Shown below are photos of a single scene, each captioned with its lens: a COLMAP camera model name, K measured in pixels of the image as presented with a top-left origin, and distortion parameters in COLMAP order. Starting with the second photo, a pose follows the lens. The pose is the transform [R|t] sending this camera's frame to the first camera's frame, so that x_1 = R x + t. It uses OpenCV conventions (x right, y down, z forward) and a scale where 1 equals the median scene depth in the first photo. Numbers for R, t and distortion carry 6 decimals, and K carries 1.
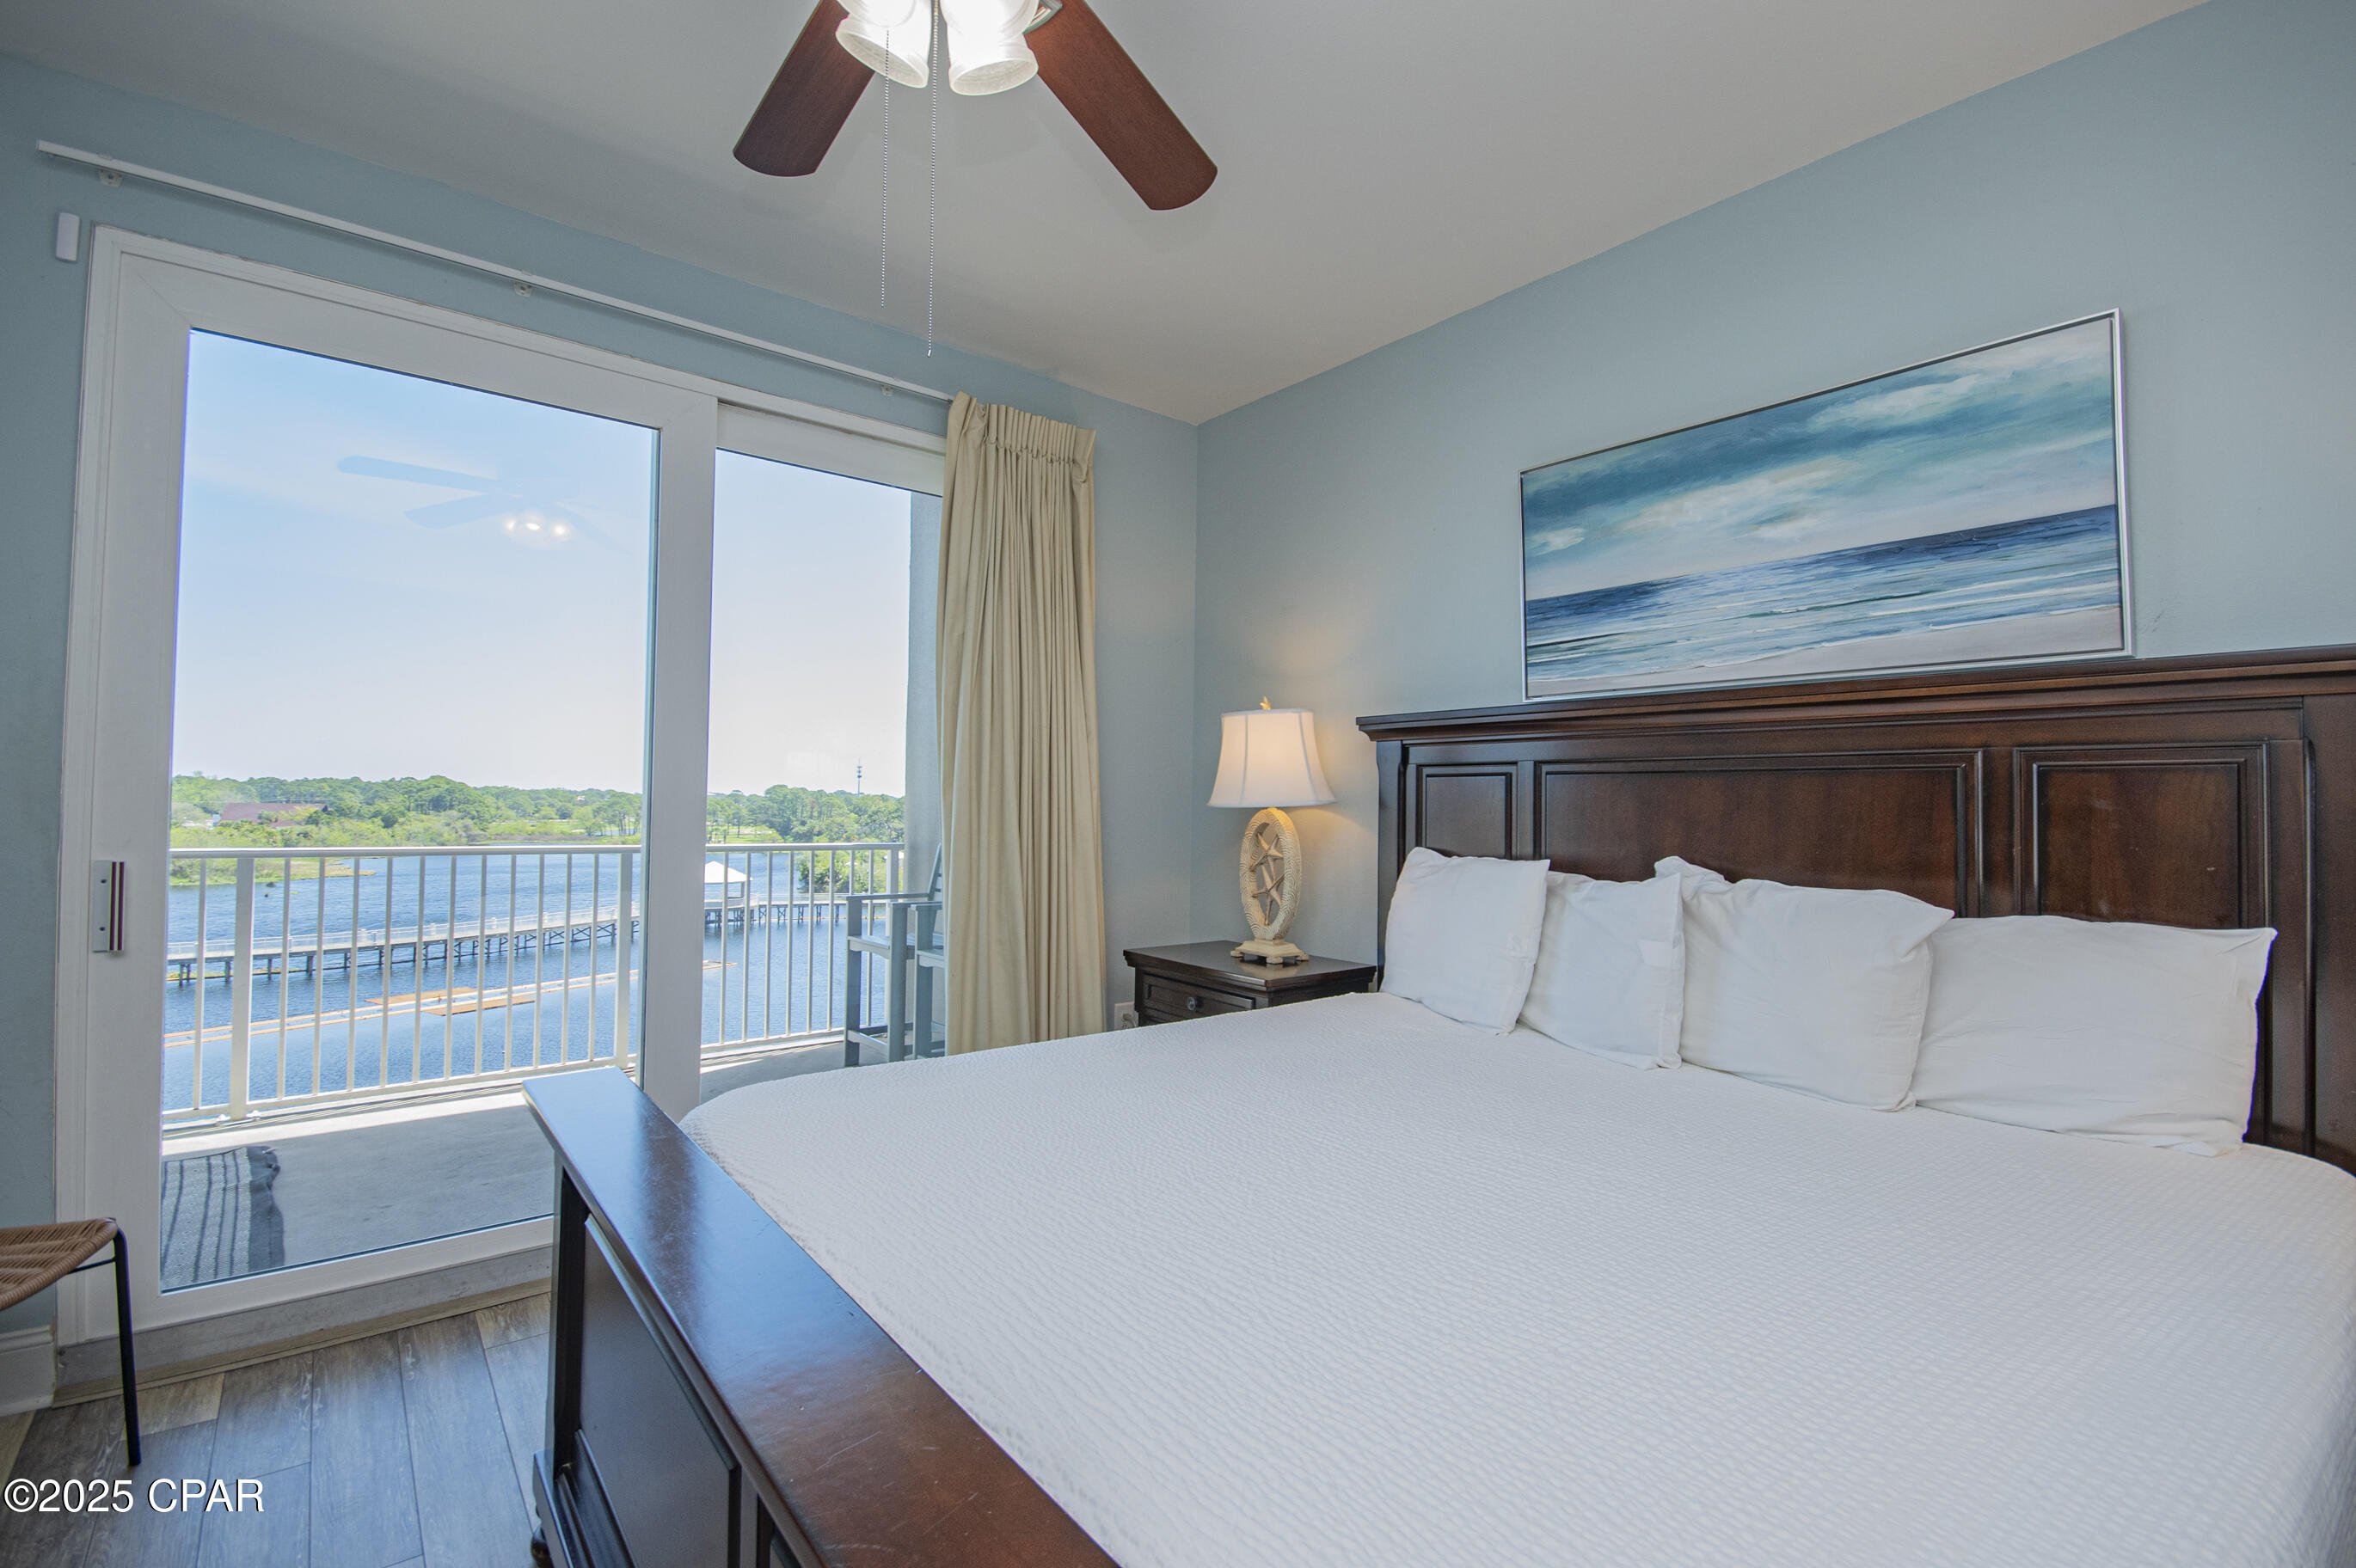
lens RADIAL K [[1037.1, 0, 1188.5], [0, 1037.1, 779.7], [0, 0, 1]] dist [0.014521, -0.016233]
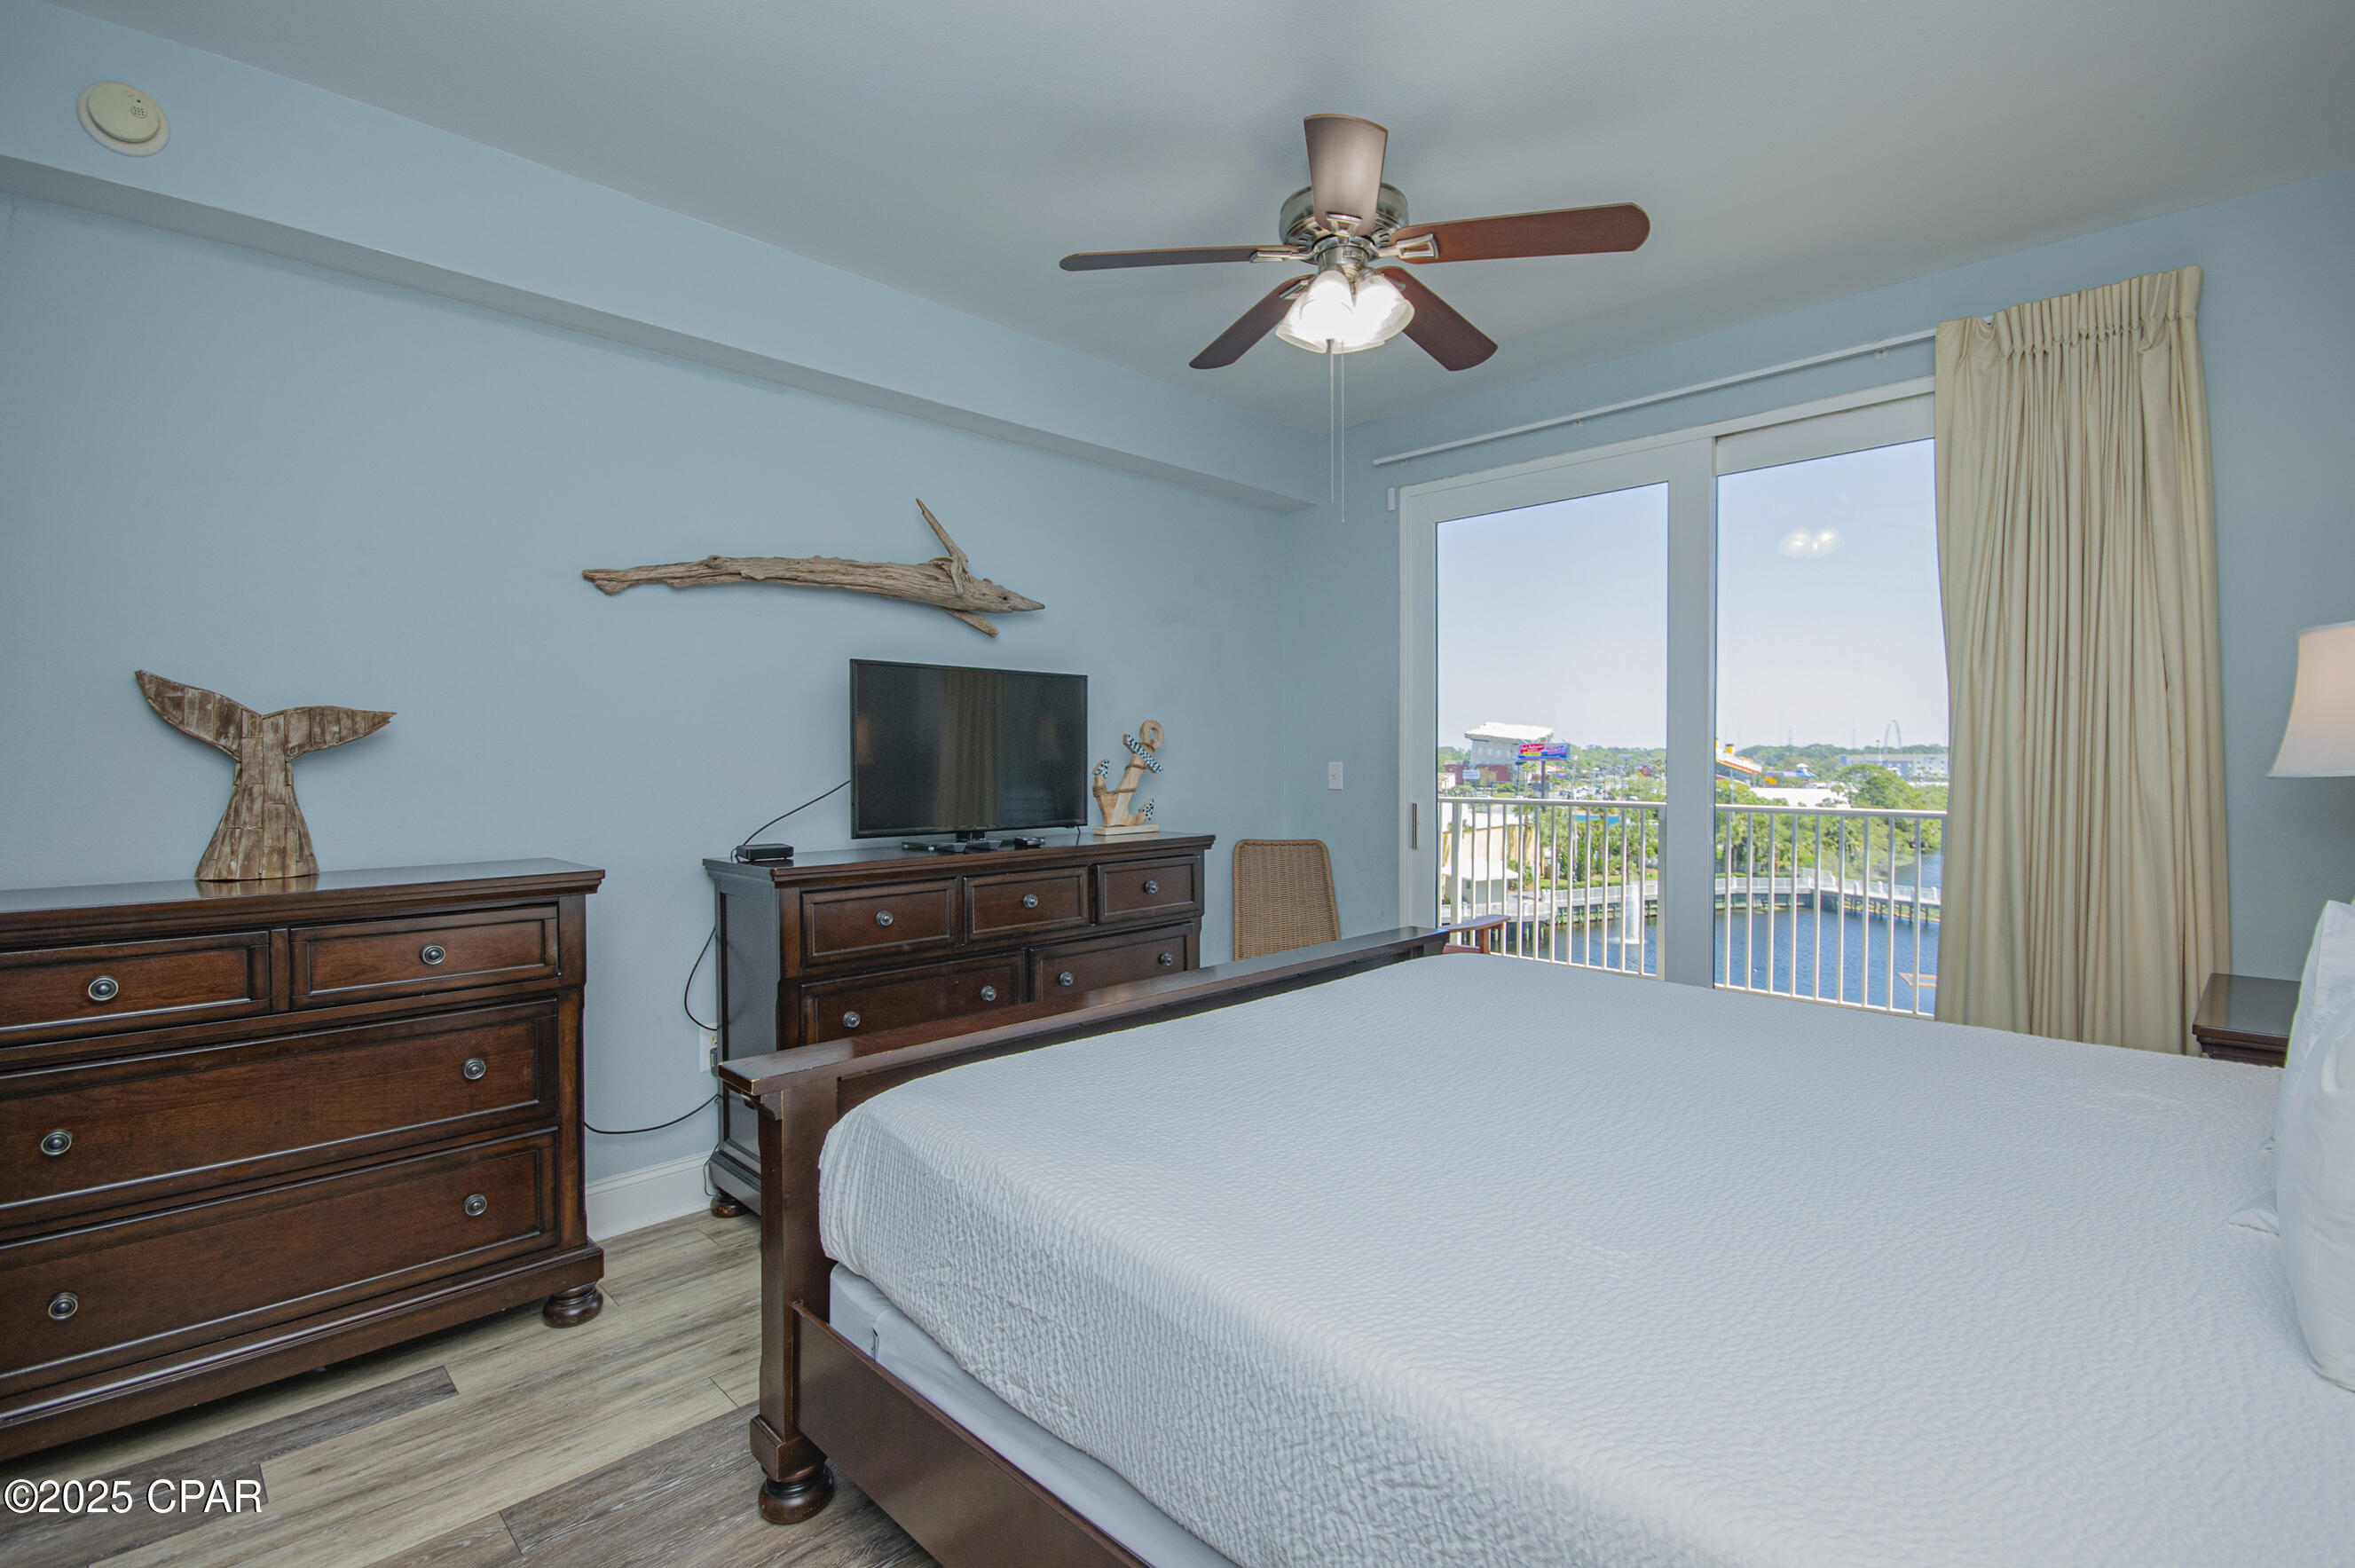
lens RADIAL K [[1068.7, 0, 1186.2], [0, 1068.7, 779.5], [0, 0, 1]] dist [0.001203, -0.003585]
pose [[0.106093, 0.004838, -0.994344, 0.643952], [0.028883, 0.999551, 0.007945, 0.002397], [0.993937, -0.029563, 0.105906, 0.223887]]
